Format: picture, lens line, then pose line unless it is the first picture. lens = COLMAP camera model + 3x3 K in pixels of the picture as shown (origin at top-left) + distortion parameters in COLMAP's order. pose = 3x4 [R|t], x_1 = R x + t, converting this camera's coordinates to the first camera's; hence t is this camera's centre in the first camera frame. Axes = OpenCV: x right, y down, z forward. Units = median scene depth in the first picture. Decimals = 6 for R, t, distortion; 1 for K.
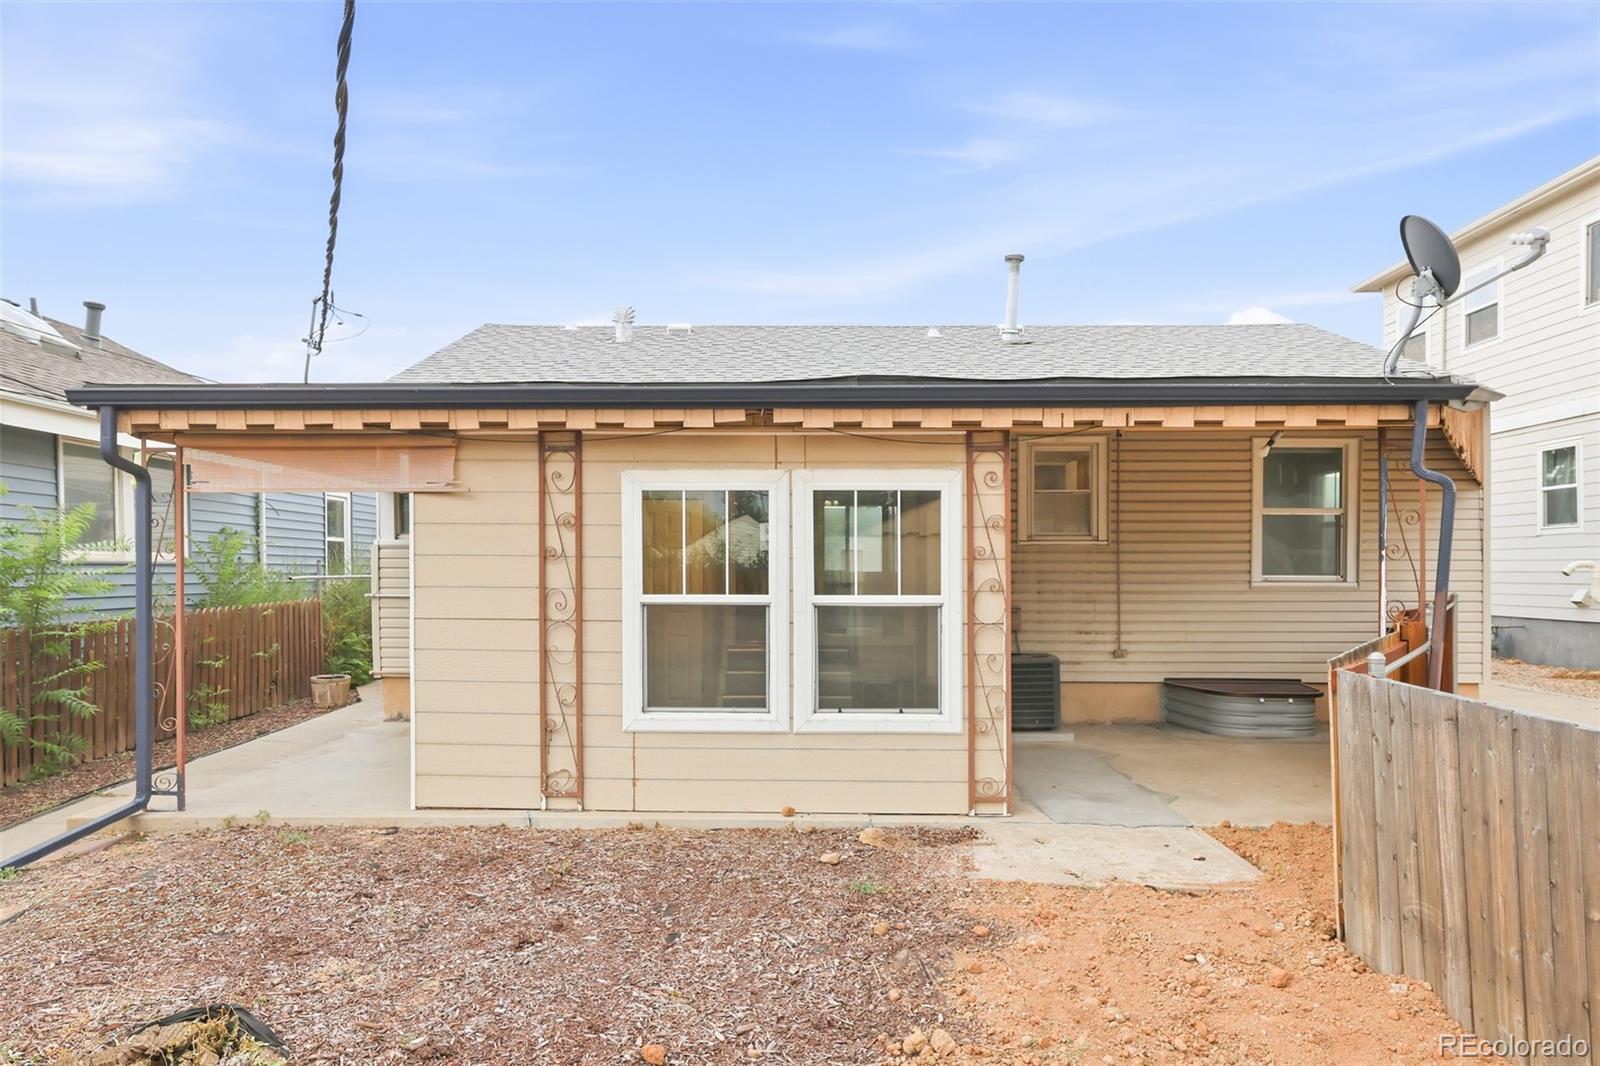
lens RADIAL K [[1006.8, 0, 781.5], [0, 1006.8, 585.2], [0, 0, 1]] dist [-0.006350, -0.000190]
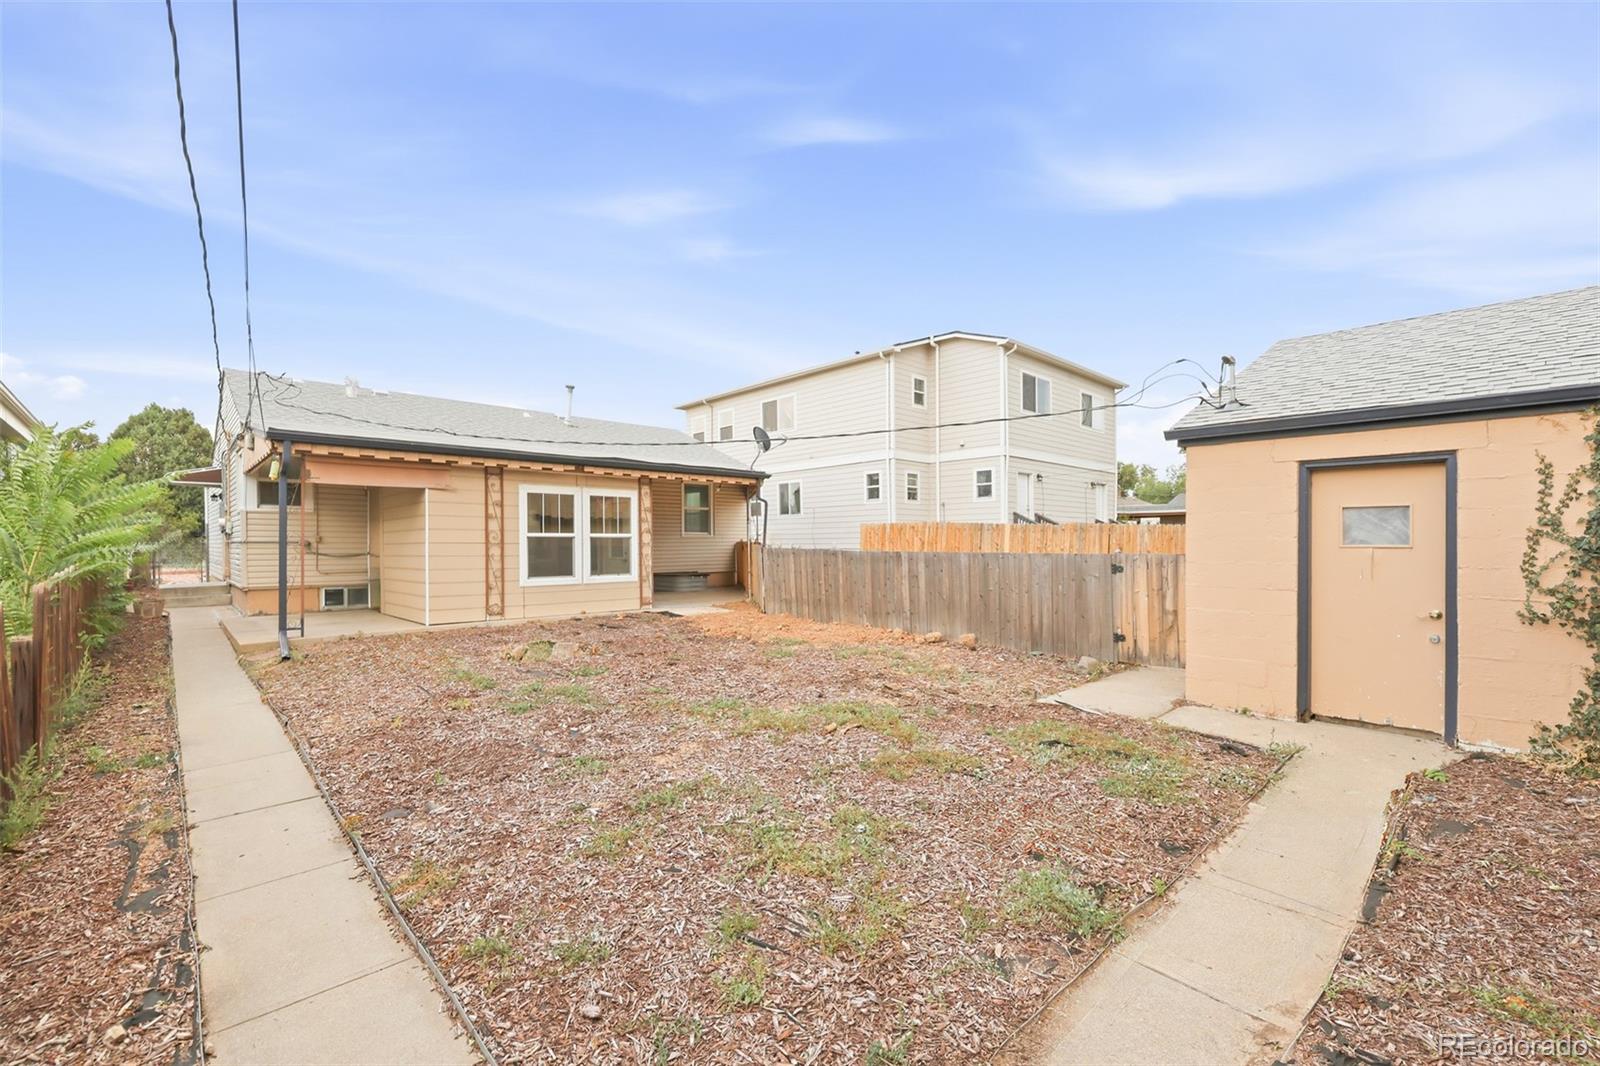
lens RADIAL K [[674.3, 0, 797.8], [0, 674.3, 539.6], [0, 0, 1]] dist [-0.000281, 0.000056]
pose [[0.708256, -0.001069, 0.705955, -0.867390], [0.016896, 0.999738, -0.015438, 0.064464], [-0.705754, 0.022862, 0.708088, -0.708581]]
